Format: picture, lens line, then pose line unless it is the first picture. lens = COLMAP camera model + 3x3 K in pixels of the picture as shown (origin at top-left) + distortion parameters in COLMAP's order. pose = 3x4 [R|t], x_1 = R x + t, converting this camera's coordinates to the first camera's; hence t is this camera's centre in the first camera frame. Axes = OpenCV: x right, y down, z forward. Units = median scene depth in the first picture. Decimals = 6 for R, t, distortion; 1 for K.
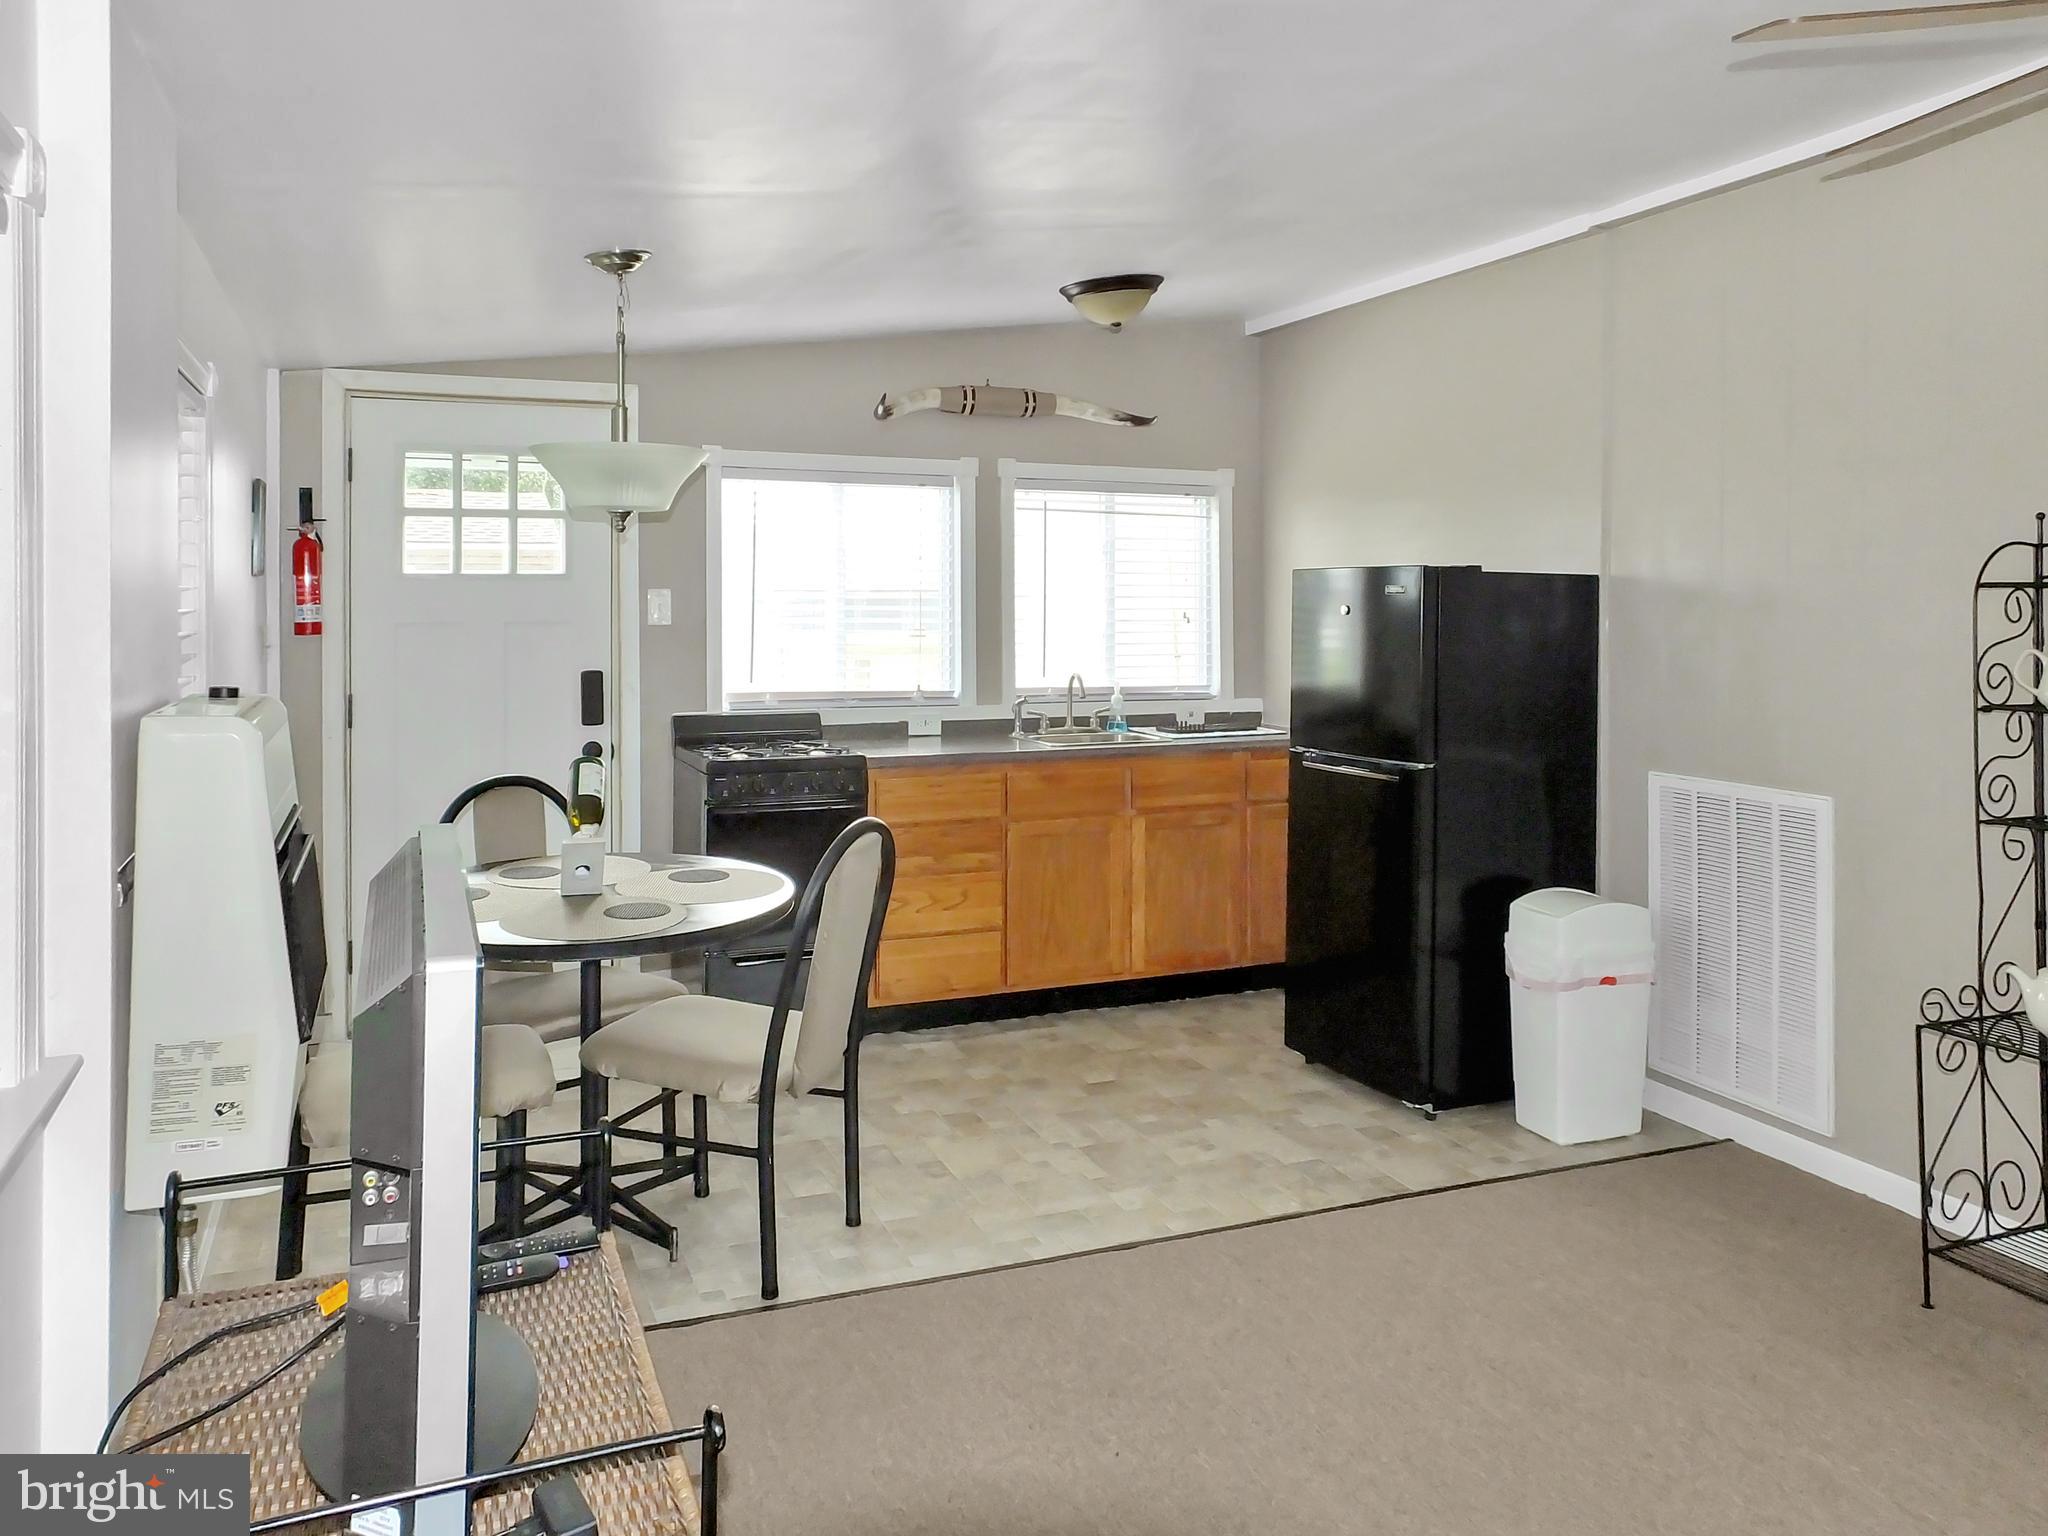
lens RADIAL K [[1407.5, 0, 1023.5], [0, 1407.5, 714.6], [0, 0, 1]] dist [0.006674, 0.003392]
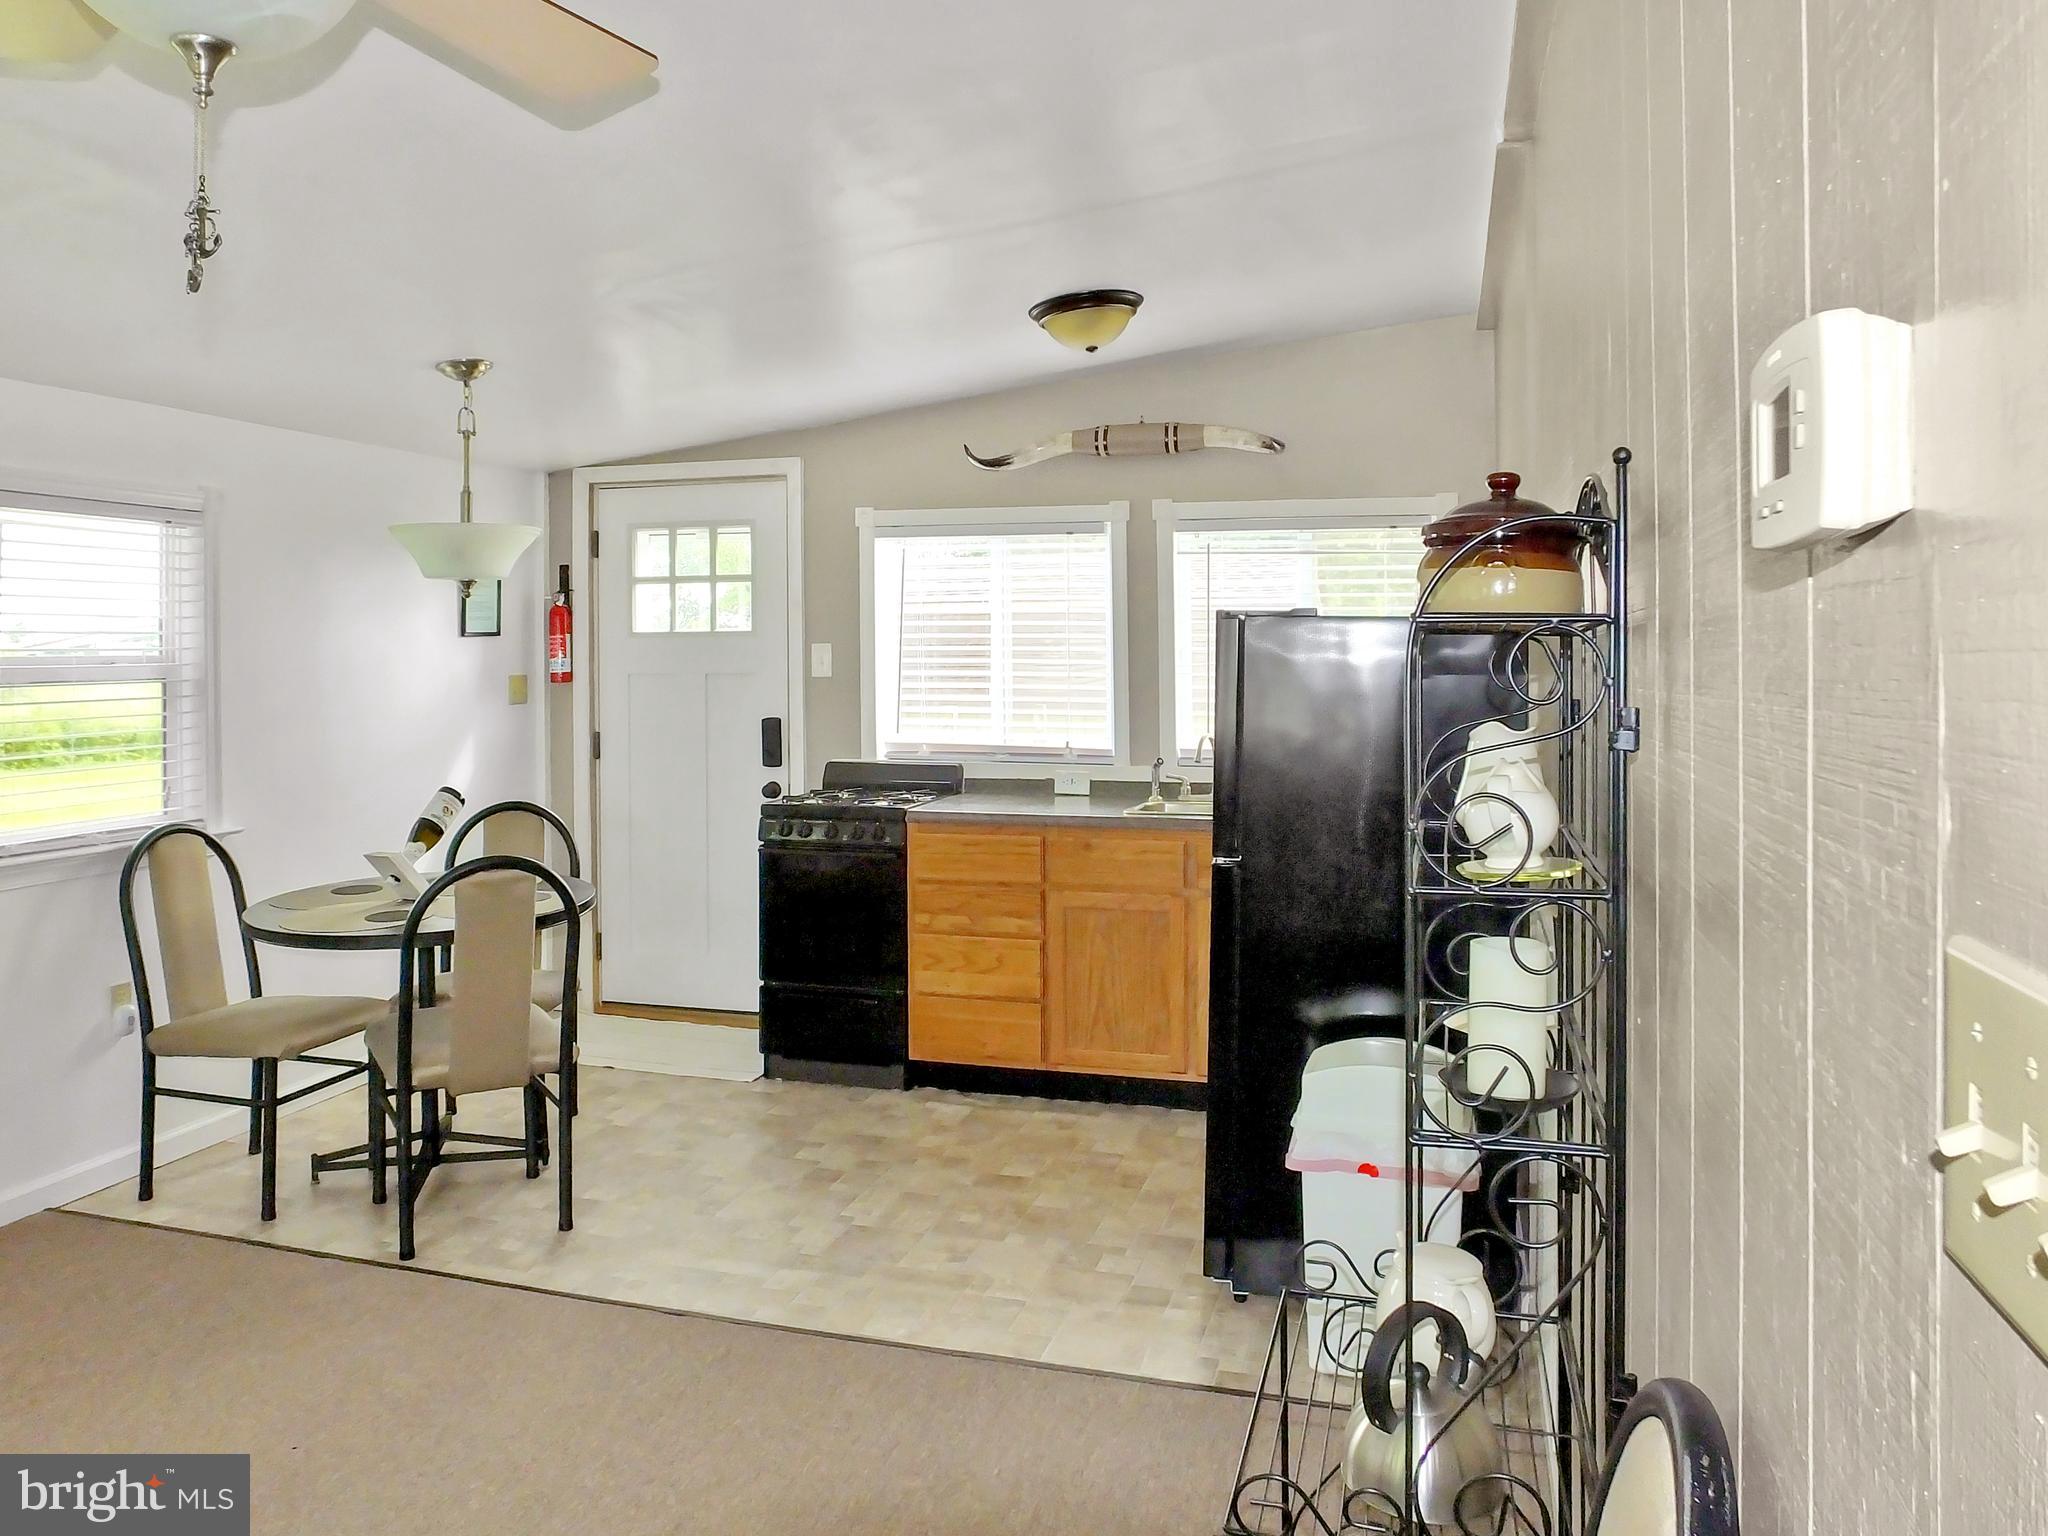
lens RADIAL K [[1446.5, 0, 1024.0], [0, 1446.5, 768.0], [0, 0, 1]] dist [-0.046164, -0.000804]
pose [[0.796706, 0.047438, -0.602503, 0.550204], [-0.045186, 0.998800, 0.018890, -0.022201], [0.602676, 0.012175, 0.797893, 0.217843]]
